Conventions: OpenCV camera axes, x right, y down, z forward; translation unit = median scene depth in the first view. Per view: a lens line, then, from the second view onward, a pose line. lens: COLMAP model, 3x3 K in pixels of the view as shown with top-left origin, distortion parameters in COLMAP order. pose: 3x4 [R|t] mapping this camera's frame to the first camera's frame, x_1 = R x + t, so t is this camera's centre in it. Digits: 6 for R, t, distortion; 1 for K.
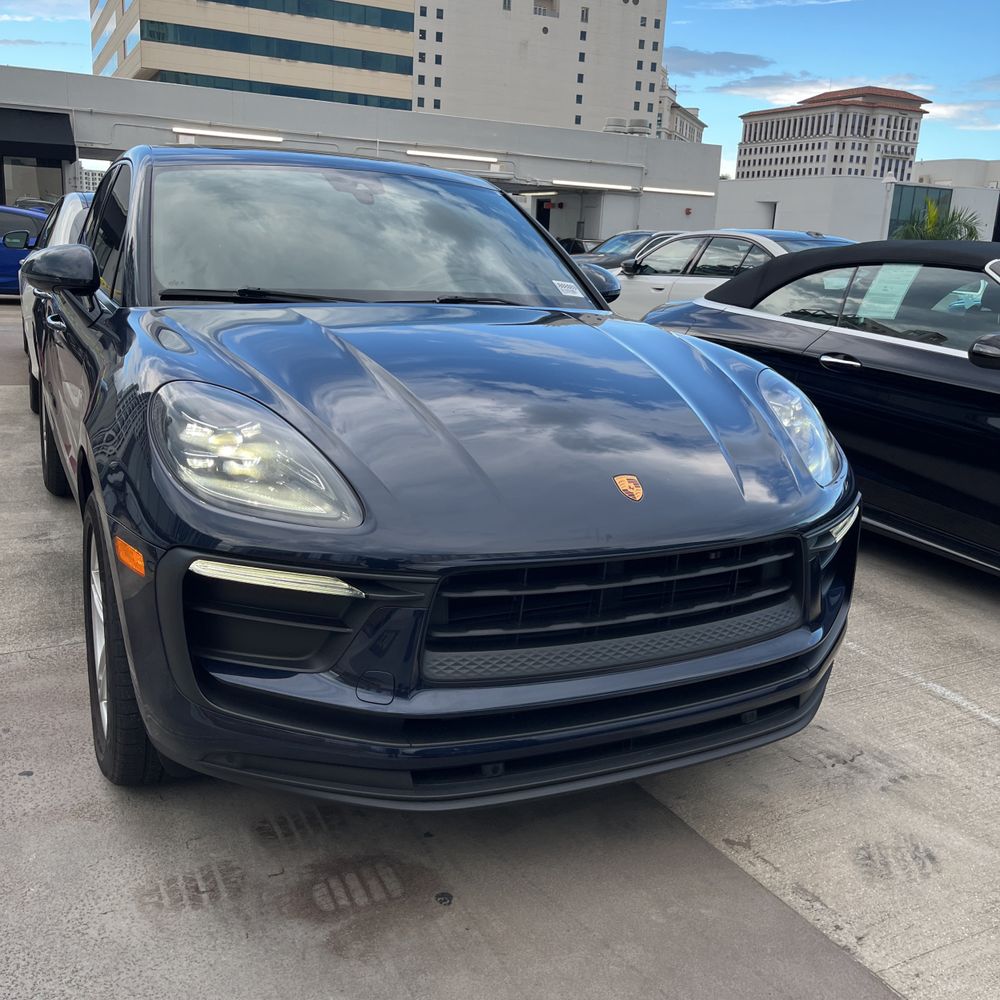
lens RADIAL K [[1008.7, 0, 511.9], [0, 1008.7, 497.9], [0, 0, 1]] dist [0.036403, -0.021742]
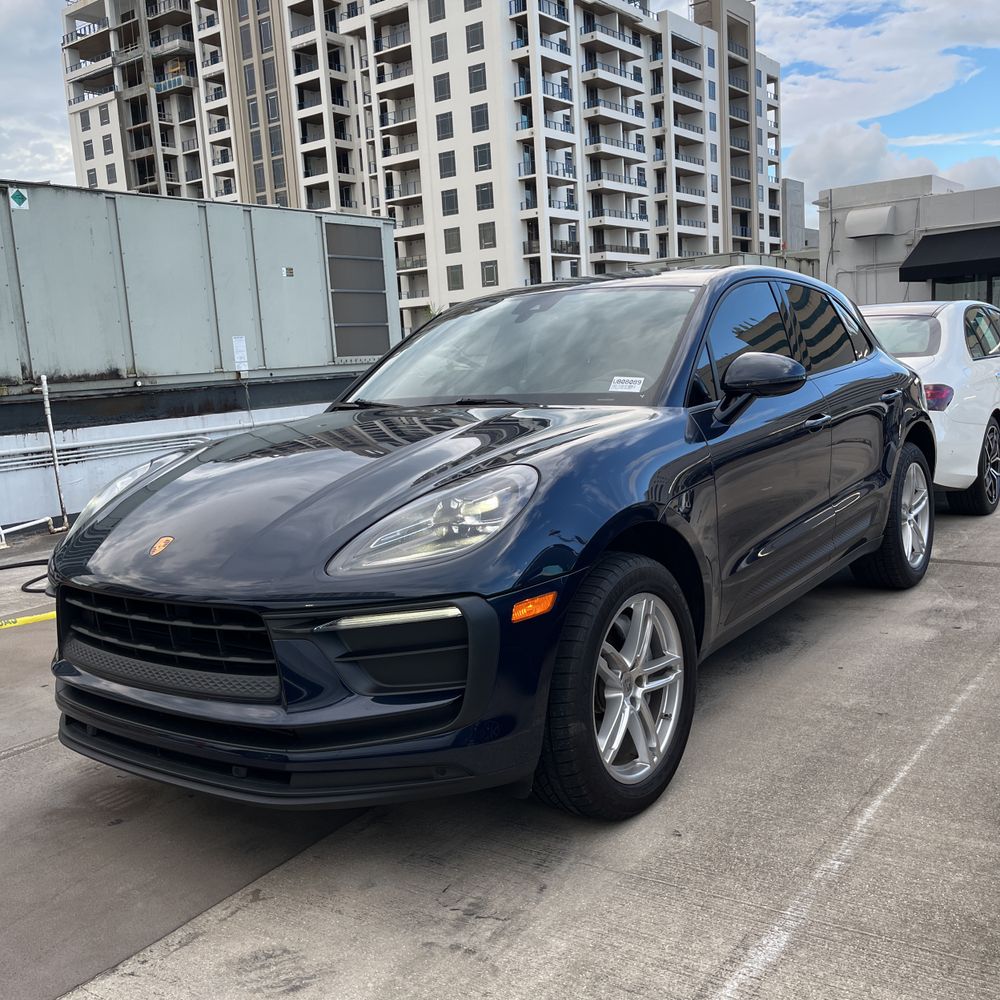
lens RADIAL K [[1008.7, 0, 511.9], [0, 1008.7, 497.9], [0, 0, 1]] dist [0.036403, -0.021742]
pose [[0.464027, 0.044611, -0.884697, 0.909074], [-0.136063, 0.990469, -0.021421, -0.064781], [0.875309, 0.130314, 0.465674, 0.482089]]
